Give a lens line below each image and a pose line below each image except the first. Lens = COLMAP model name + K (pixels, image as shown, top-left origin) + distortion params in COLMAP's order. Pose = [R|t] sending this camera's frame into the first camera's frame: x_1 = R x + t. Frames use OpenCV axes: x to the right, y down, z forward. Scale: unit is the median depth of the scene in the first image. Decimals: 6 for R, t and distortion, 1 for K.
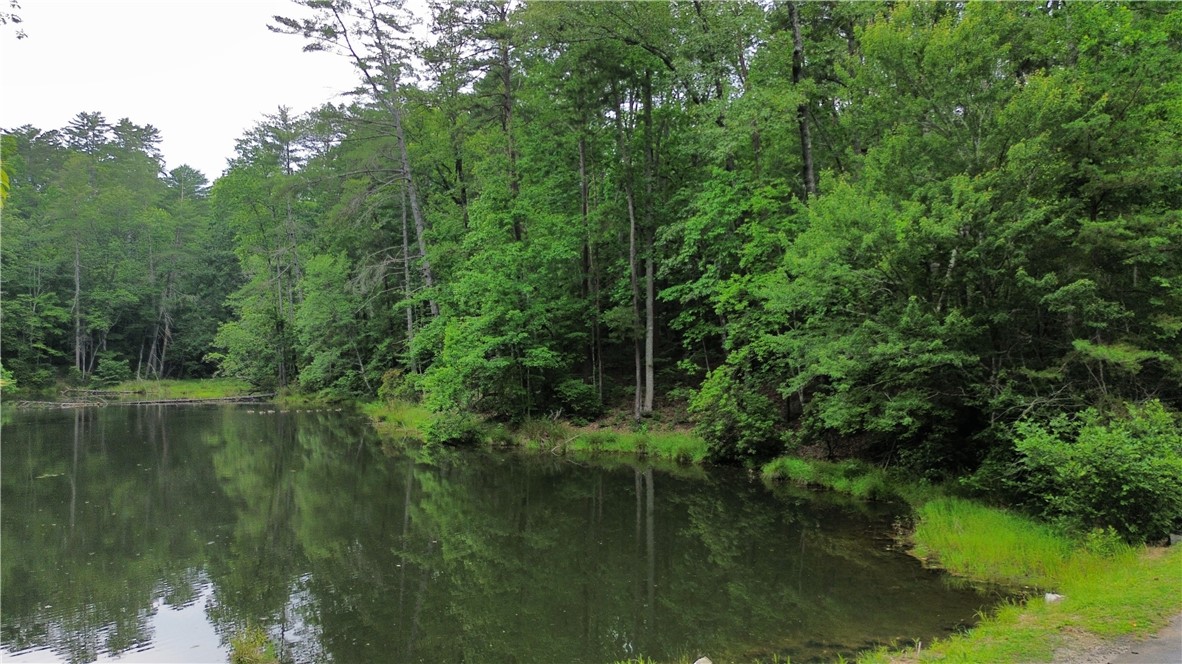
lens RADIAL K [[833.1, 0, 591.0], [0, 833.1, 332.0], [0, 0, 1]] dist [0.113235, -0.108228]
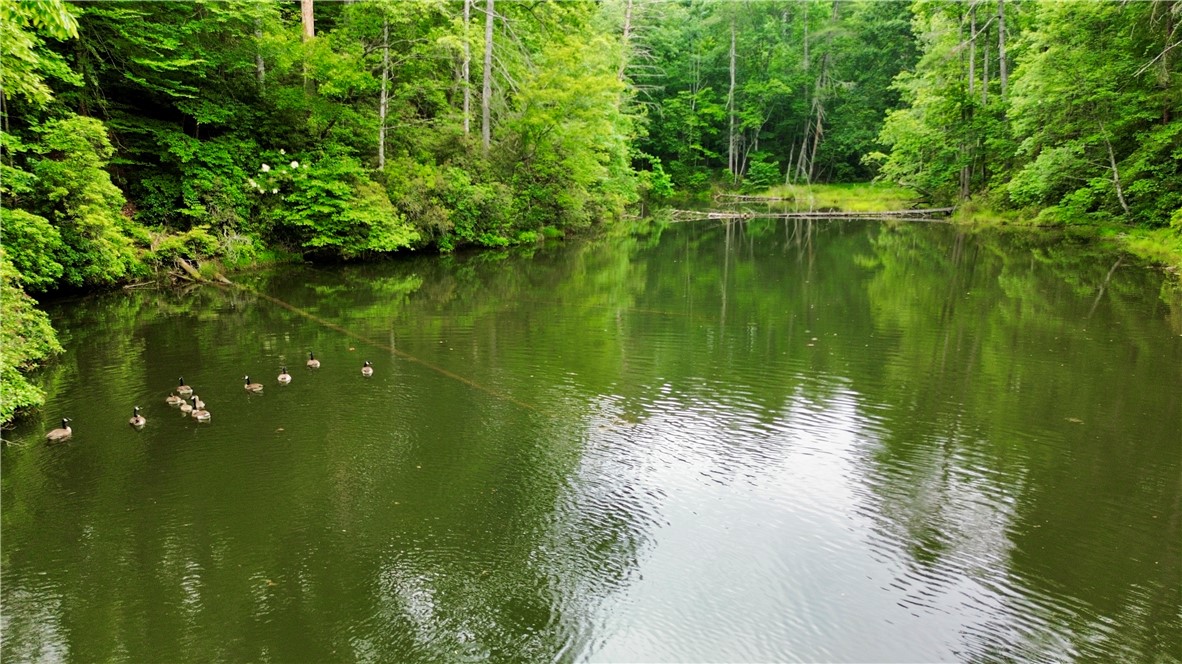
lens RADIAL K [[833.1, 0, 591.0], [0, 833.1, 332.0], [0, 0, 1]] dist [0.113235, -0.108228]
pose [[0.757790, 0.130718, -0.639271, -0.102570], [0.021325, 0.974243, 0.224492, 0.004553], [0.652150, -0.183750, 0.735484, 0.187608]]
